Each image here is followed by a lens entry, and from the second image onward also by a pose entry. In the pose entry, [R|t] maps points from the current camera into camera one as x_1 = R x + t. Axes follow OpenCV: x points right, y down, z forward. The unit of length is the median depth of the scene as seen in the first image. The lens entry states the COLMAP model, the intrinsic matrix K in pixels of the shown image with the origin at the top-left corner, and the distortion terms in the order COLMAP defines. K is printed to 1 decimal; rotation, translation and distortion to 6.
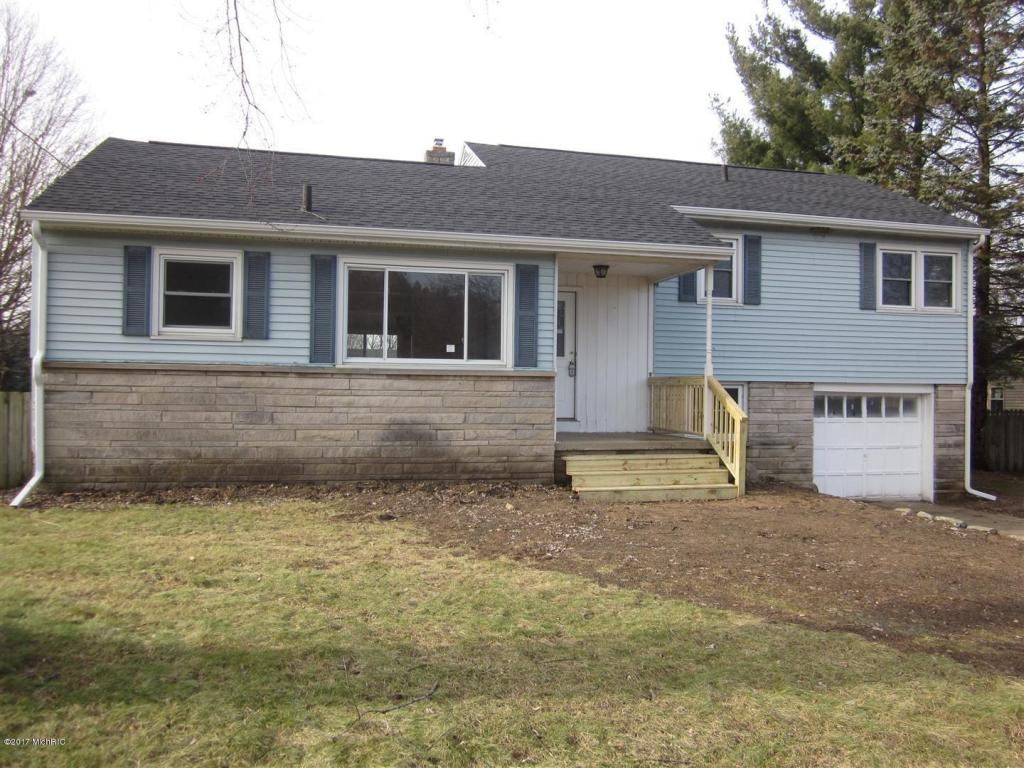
lens RADIAL K [[843.5, 0, 512.9], [0, 843.5, 375.5], [0, 0, 1]] dist [-0.050020, 0.014611]
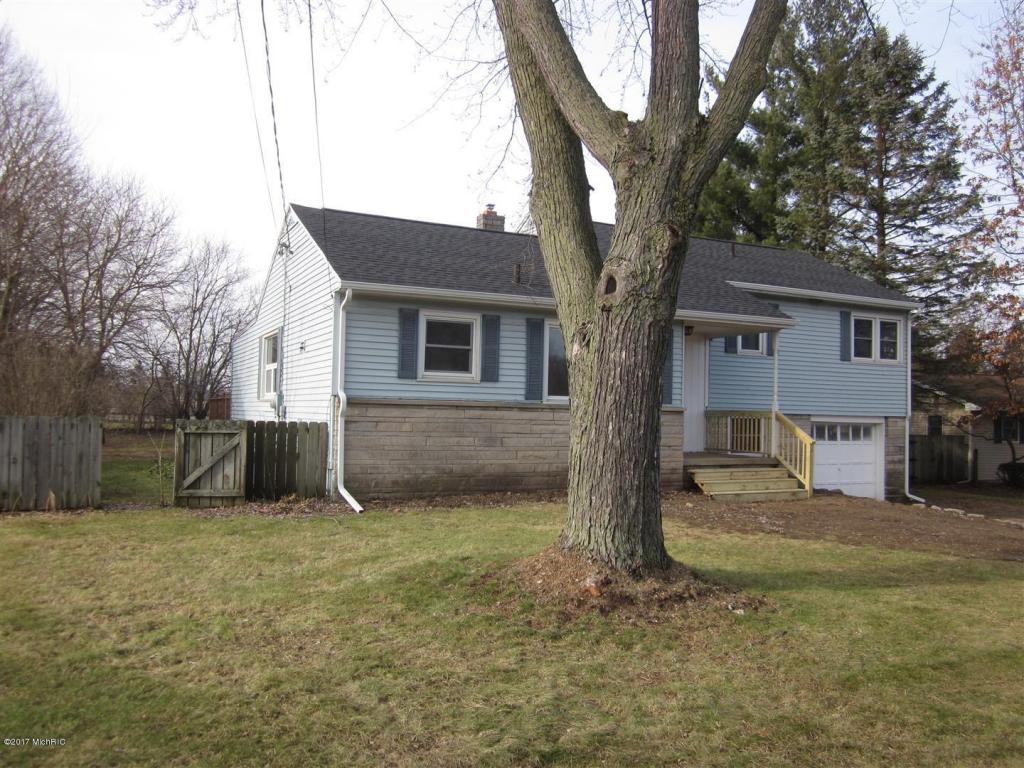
lens RADIAL K [[843.5, 0, 512.2], [0, 843.5, 378.2], [0, 0, 1]] dist [-0.050020, 0.014611]
pose [[0.977212, 0.017197, 0.211568, -0.536144], [-0.012894, 0.999681, -0.021700, -0.020246], [-0.211874, 0.018477, 0.977122, -0.285216]]
